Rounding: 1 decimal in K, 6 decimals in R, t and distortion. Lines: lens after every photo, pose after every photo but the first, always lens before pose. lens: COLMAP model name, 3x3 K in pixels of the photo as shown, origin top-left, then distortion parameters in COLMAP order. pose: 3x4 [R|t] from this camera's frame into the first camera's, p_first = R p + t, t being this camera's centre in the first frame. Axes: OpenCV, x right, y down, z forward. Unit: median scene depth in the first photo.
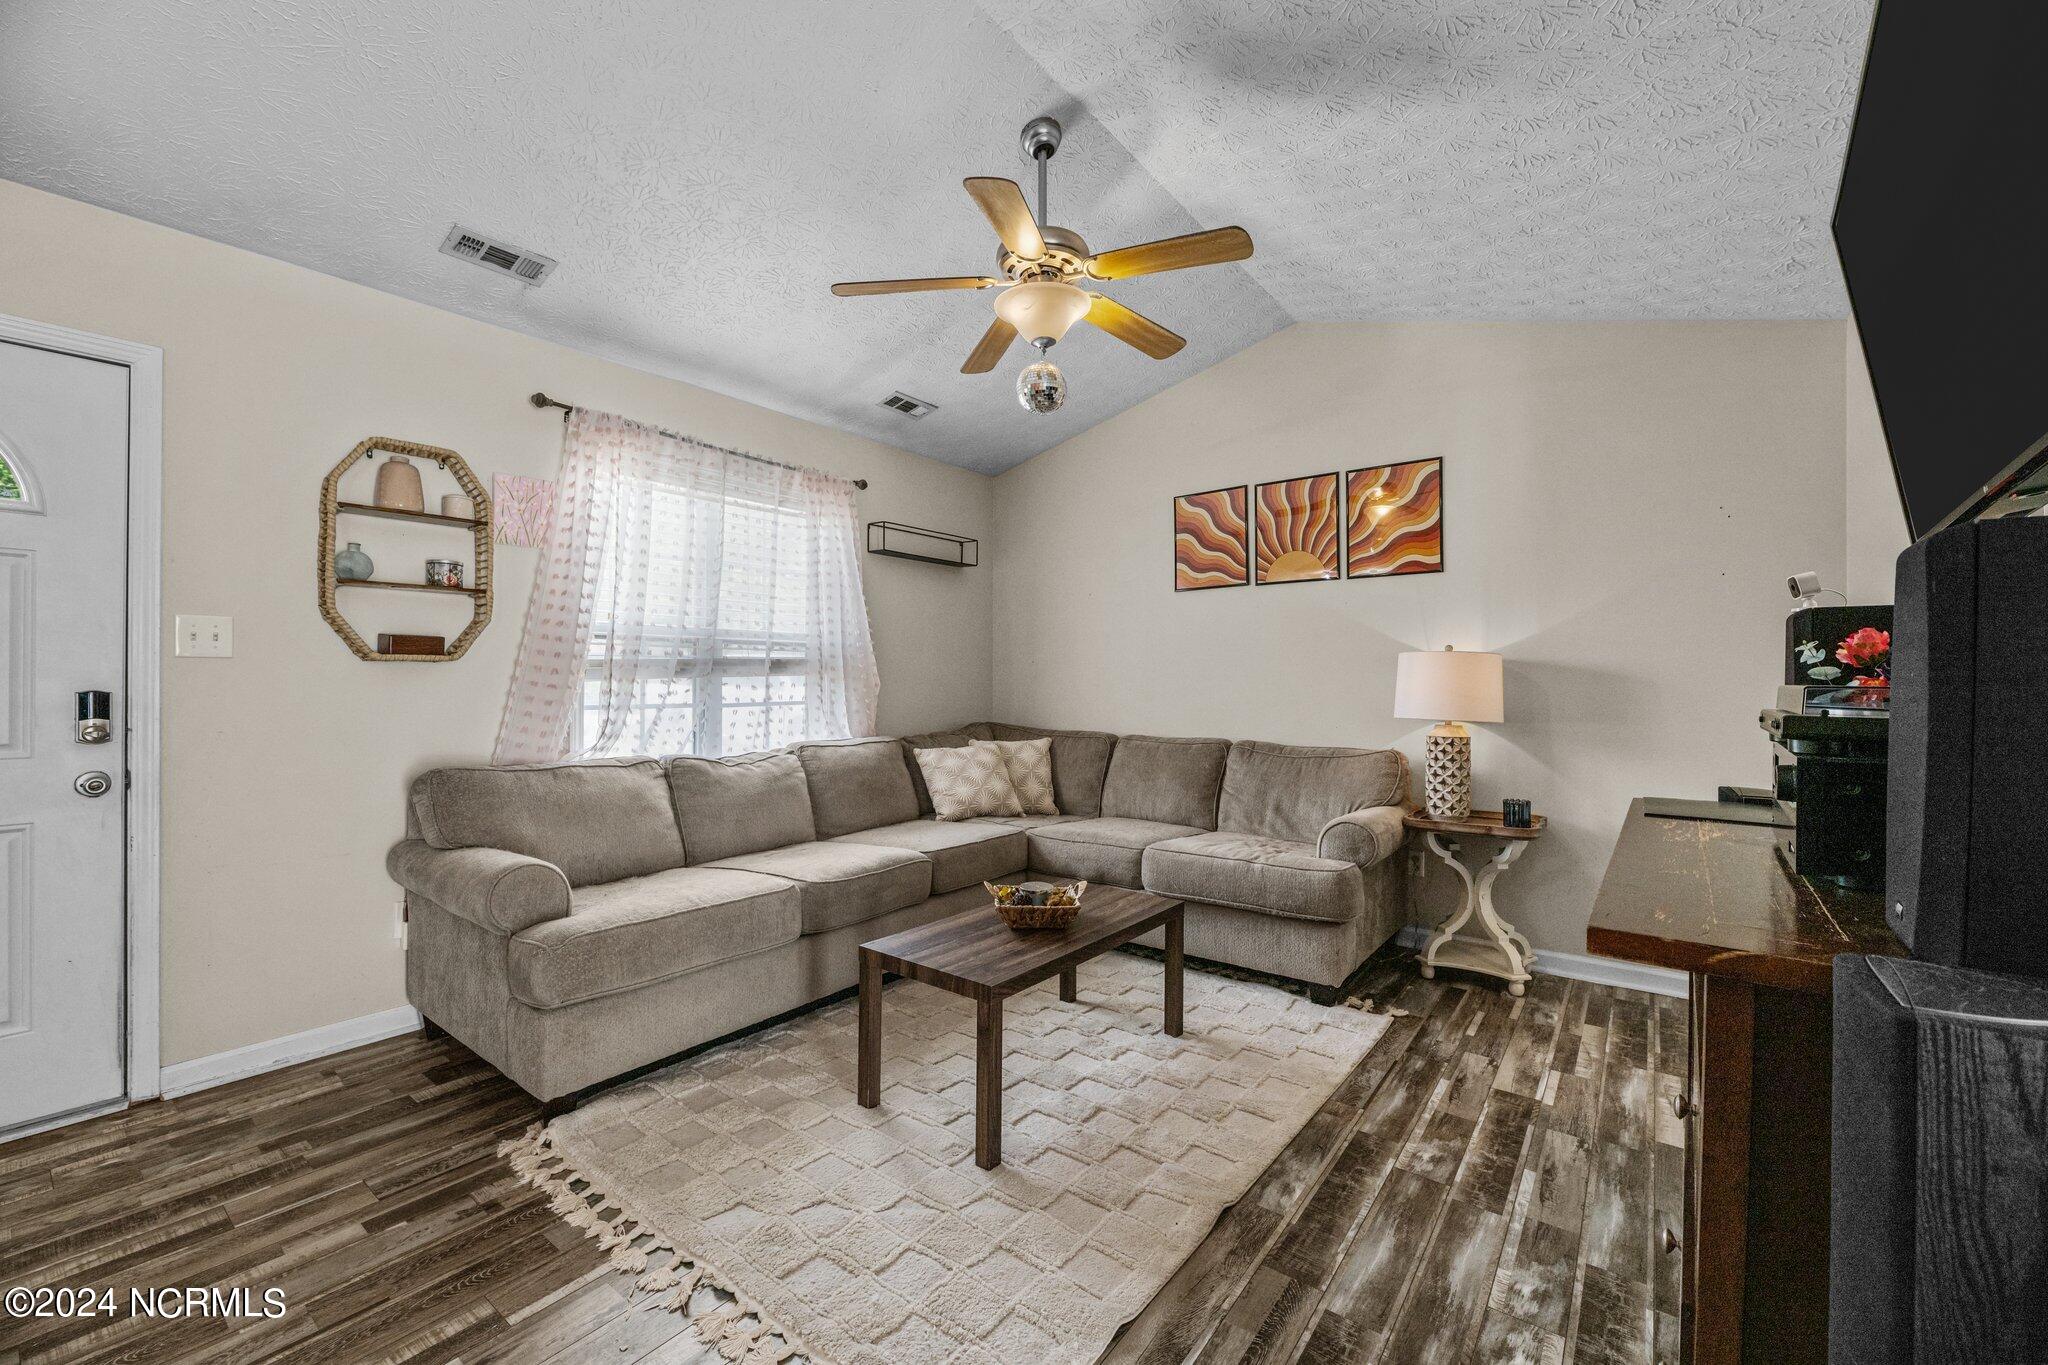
lens RADIAL K [[826.9, 0, 1014.7], [0, 826.9, 676.1], [0, 0, 1]] dist [0.001518, -0.003453]
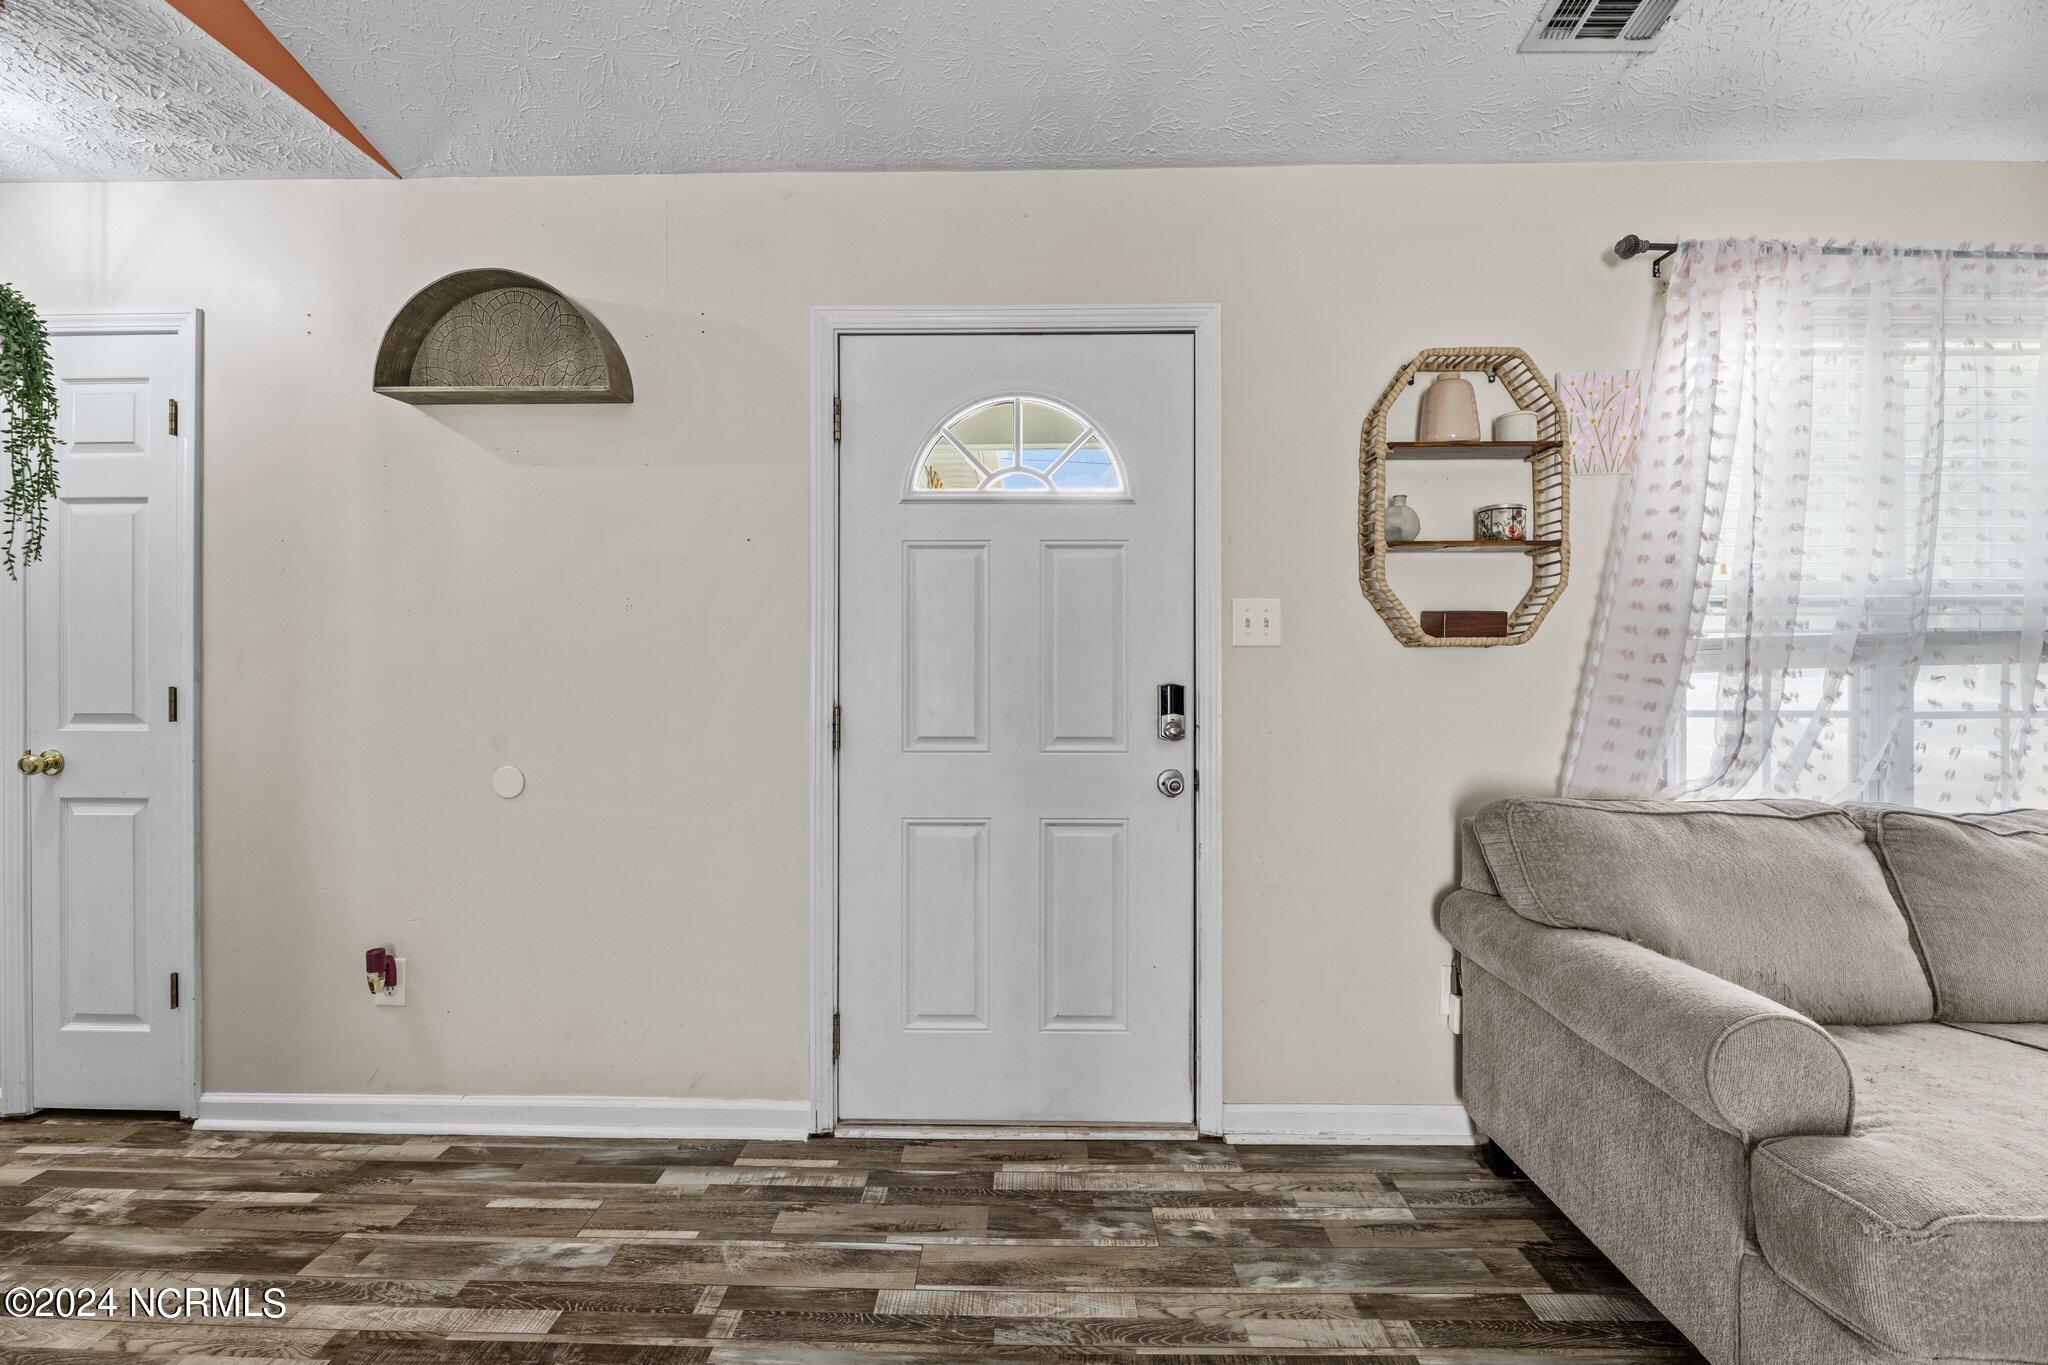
lens RADIAL K [[825.0, 0, 1018.2], [0, 825.0, 664.0], [0, 0, 1]] dist [-0.001916, -0.004333]
pose [[0.603641, -0.006315, -0.797231, -0.373283], [0.006132, 0.999976, -0.003278, -0.002199], [0.797233, -0.002910, 0.603665, 0.231953]]
